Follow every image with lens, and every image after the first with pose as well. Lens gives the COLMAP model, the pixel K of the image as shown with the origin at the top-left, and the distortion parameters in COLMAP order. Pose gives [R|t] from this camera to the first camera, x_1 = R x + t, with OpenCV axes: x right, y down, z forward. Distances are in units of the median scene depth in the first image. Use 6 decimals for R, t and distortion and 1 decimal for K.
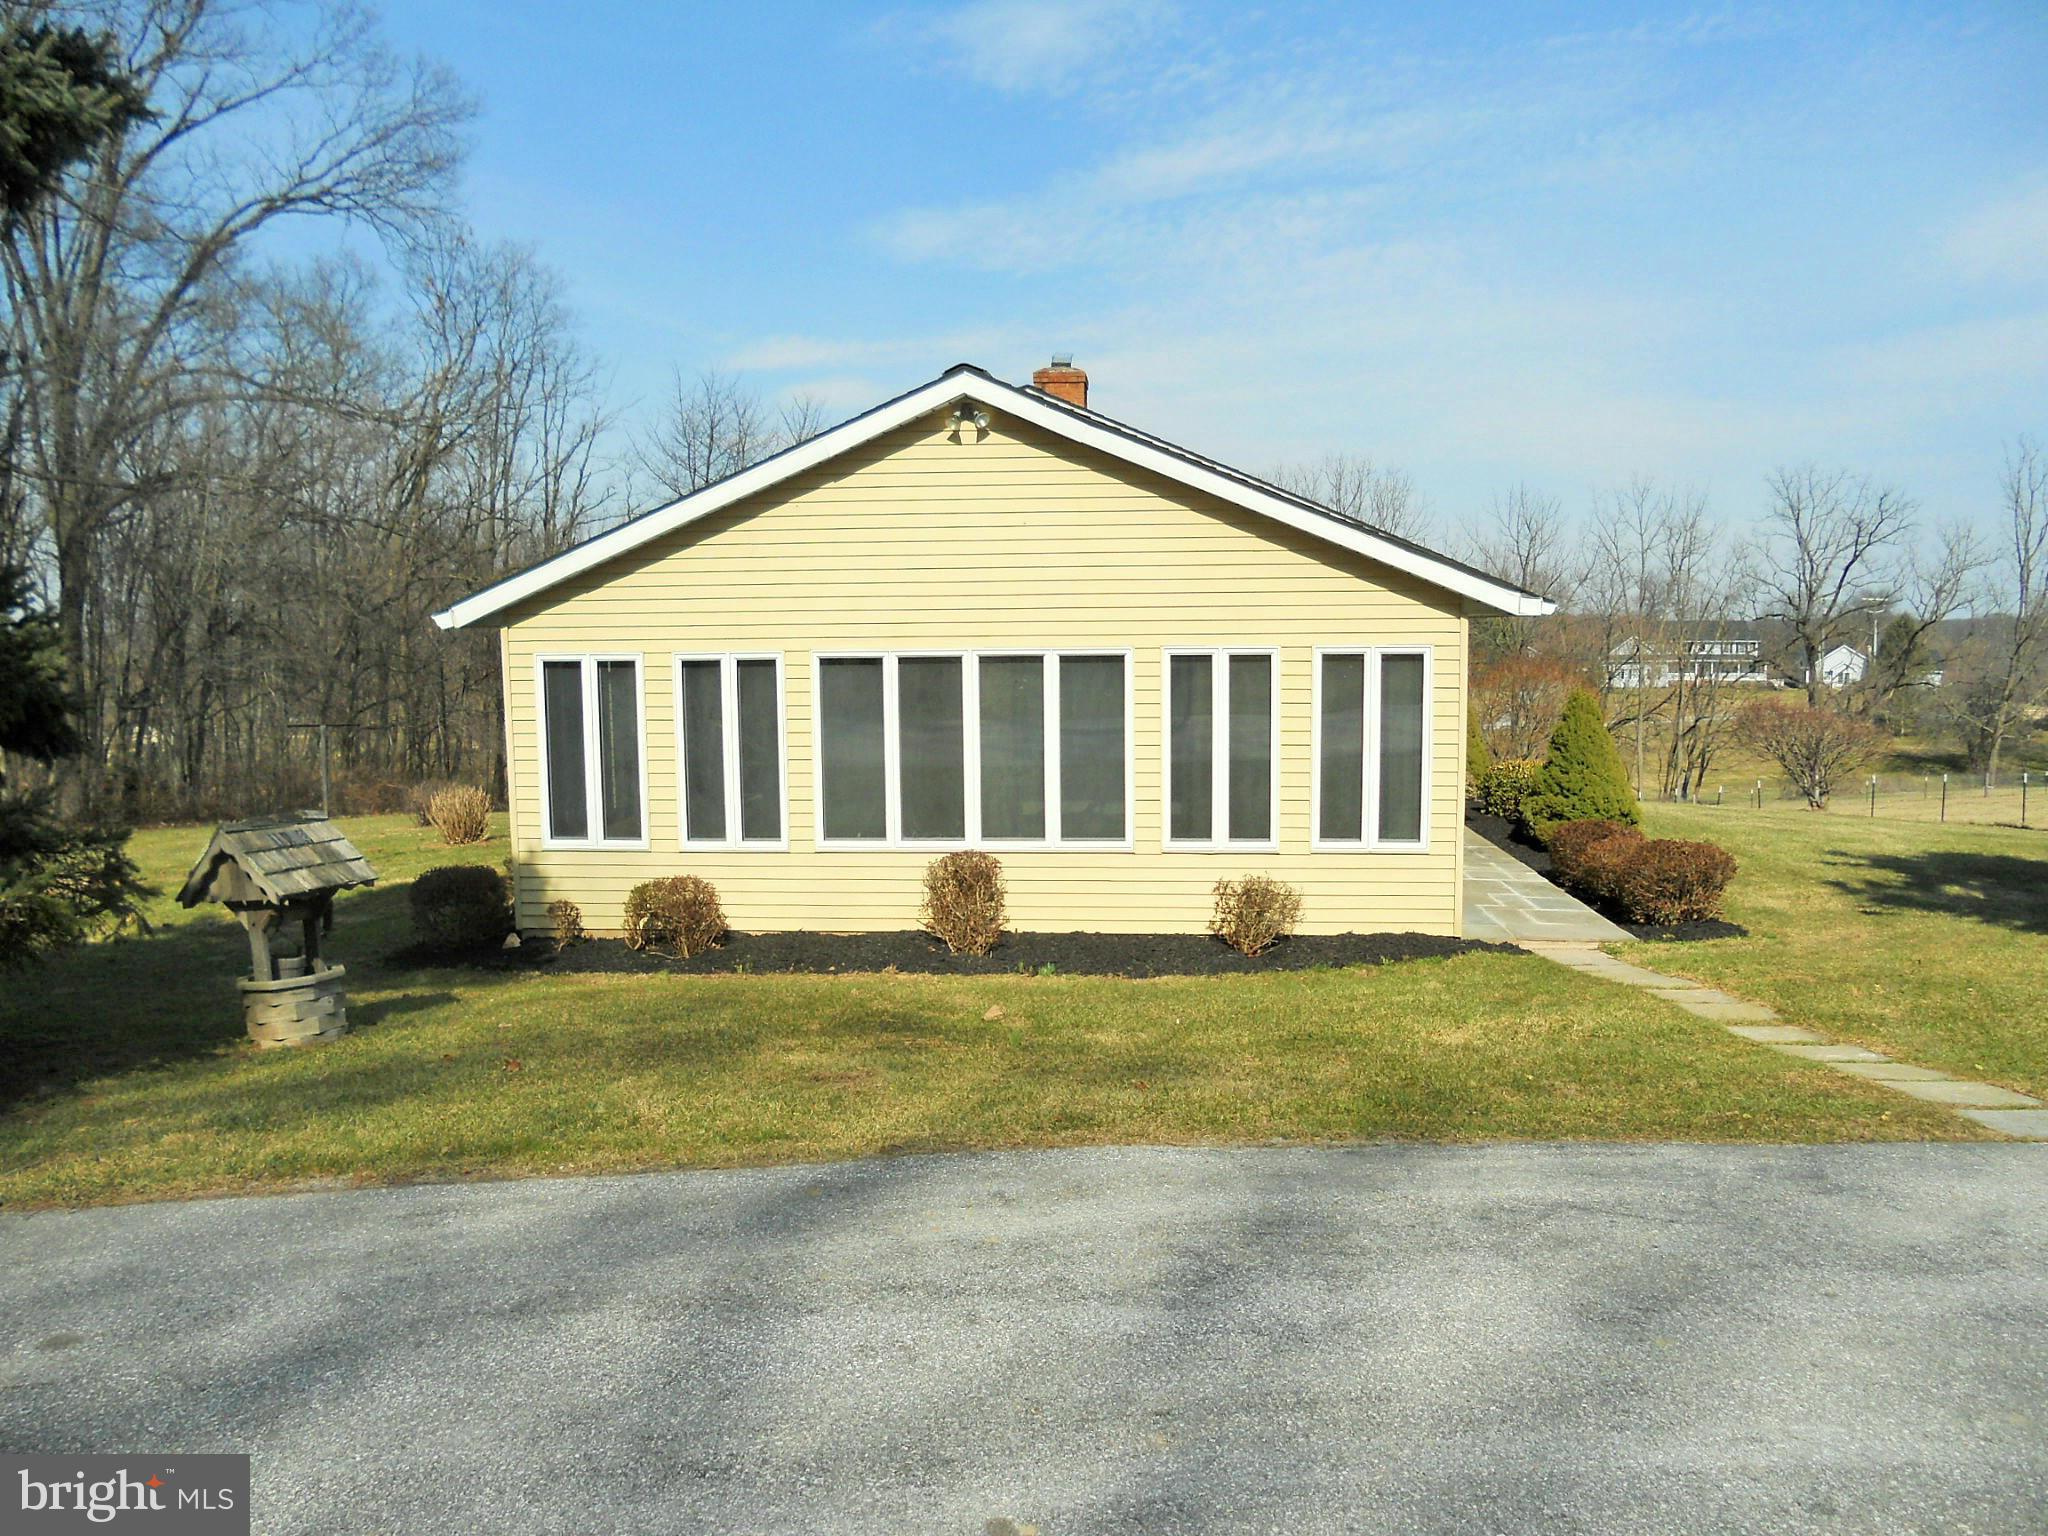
lens RADIAL K [[1538.2, 0, 1024.0], [0, 1538.2, 768.0], [0, 0, 1]] dist [-0.005005, -0.001931]
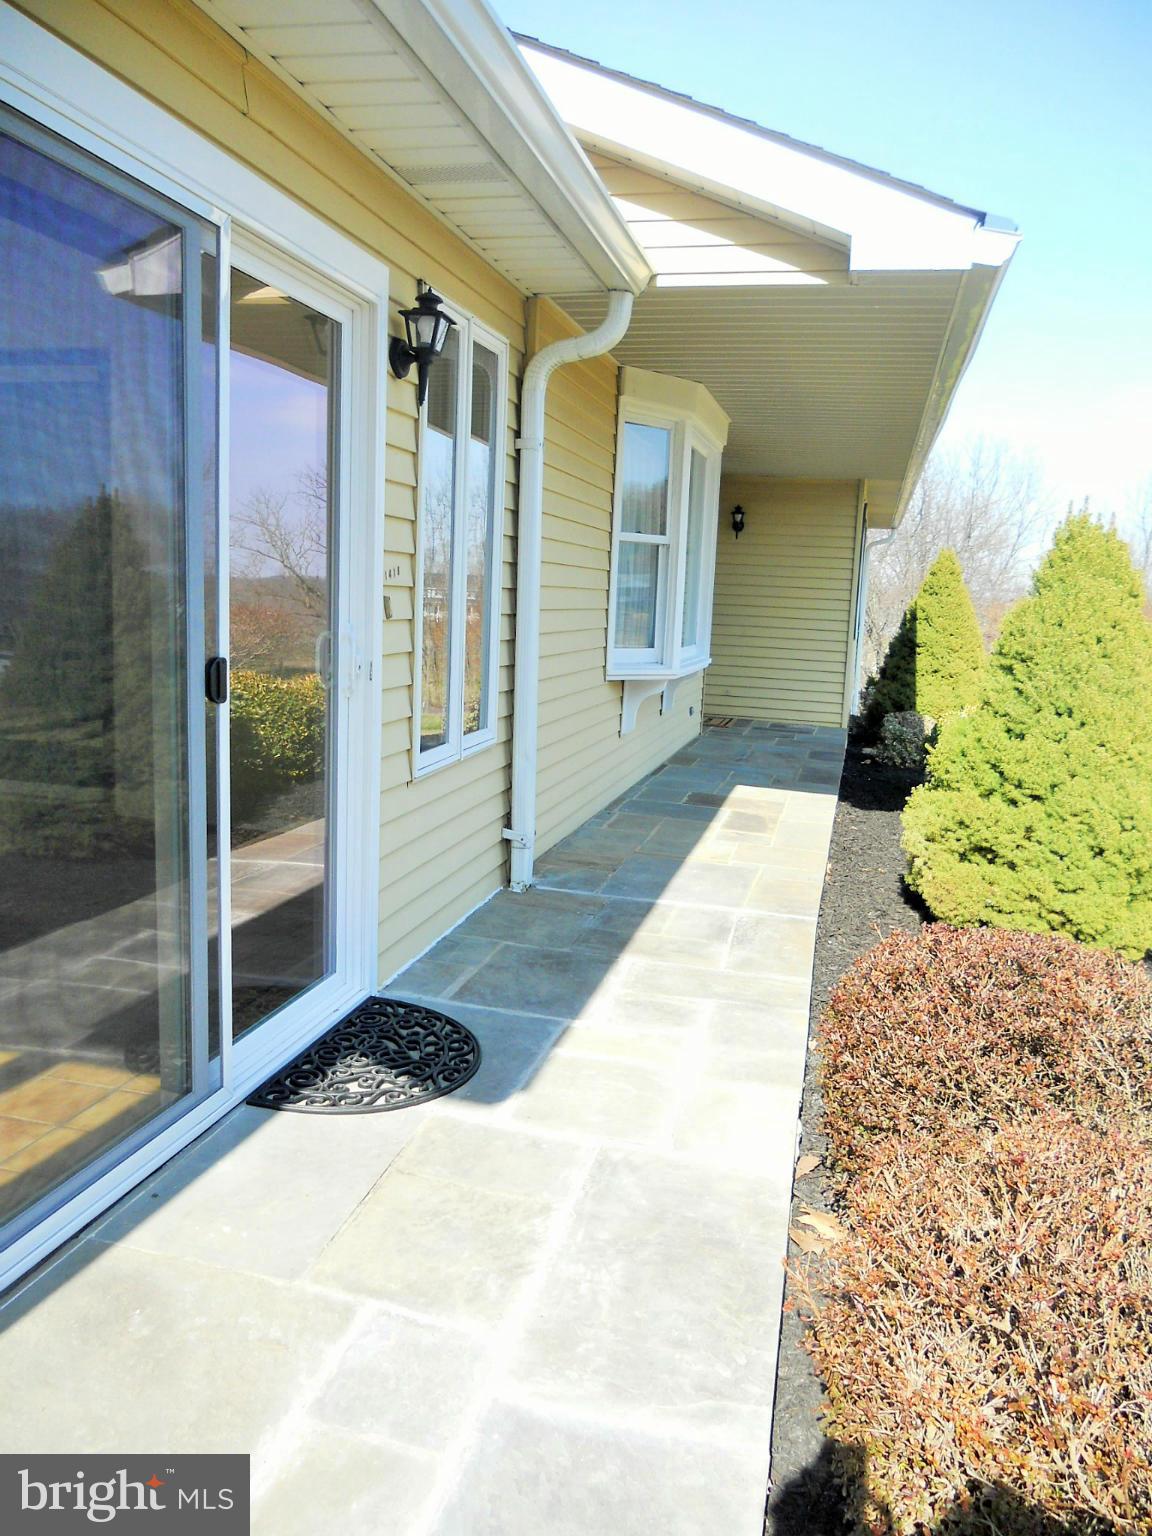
lens RADIAL K [[1153.7, 0, 576.0], [0, 1153.7, 768.0], [0, 0, 1]] dist [-0.005005, -0.001931]
pose [[0.986786, 0.075683, -0.143265, 0.289173], [-0.067169, 0.995728, 0.063363, 0.000556], [0.147448, -0.052902, 0.987654, 0.717269]]
